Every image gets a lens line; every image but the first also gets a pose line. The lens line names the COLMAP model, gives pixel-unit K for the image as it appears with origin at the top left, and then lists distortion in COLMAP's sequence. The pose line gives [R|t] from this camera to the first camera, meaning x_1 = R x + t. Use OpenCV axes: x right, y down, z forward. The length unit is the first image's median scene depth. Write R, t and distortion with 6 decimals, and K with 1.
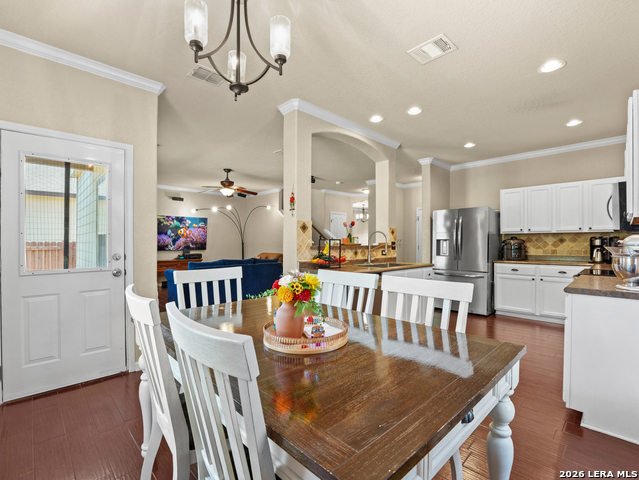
lens RADIAL K [[303.0, 0, 319.5], [0, 303.0, 240.0], [0, 0, 1]] dist [0.000042, 0.000002]
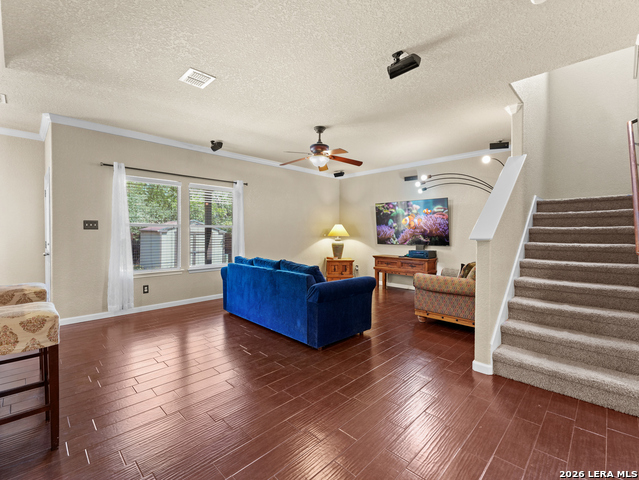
lens RADIAL K [[293.9, 0, 319.5], [0, 293.9, 240.0], [0, 0, 1]] dist [-0.000675, 0.000159]
pose [[0.022802, 0.027798, -0.999353, 0.299357], [0.003561, 0.999605, 0.027886, 0.000107], [0.999734, -0.004194, 0.022694, 0.794229]]
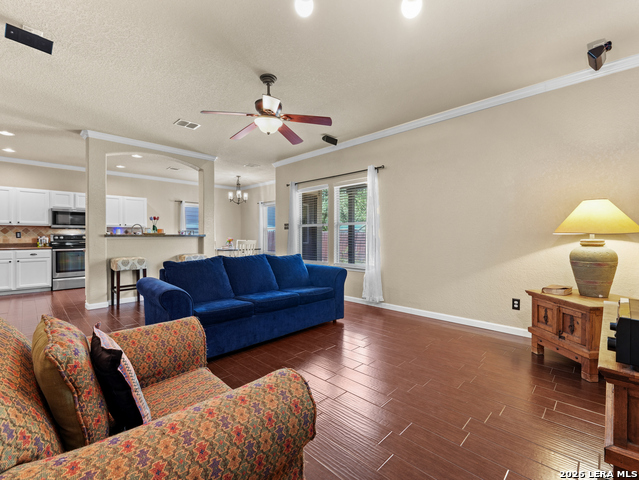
lens RADIAL K [[293.9, 0, 319.5], [0, 293.9, 240.0], [0, 0, 1]] dist [-0.000675, 0.000159]
pose [[-0.999559, 0.001889, -0.029619, -0.280739], [0.001690, 0.999976, 0.006753, 0.017297], [0.029631, 0.006700, -0.999538, 1.182892]]
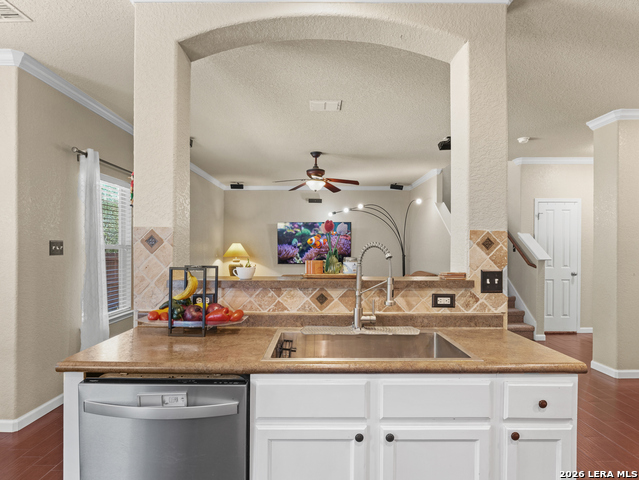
lens RADIAL K [[358.9, 0, 318.3], [0, 358.9, 247.8], [0, 0, 1]] dist [0.001435, 0.000385]
pose [[0.721524, 0.000849, -0.692389, 0.230082], [0.004433, 0.999973, 0.005845, -0.014332], [0.692375, -0.007287, 0.721501, 0.331114]]
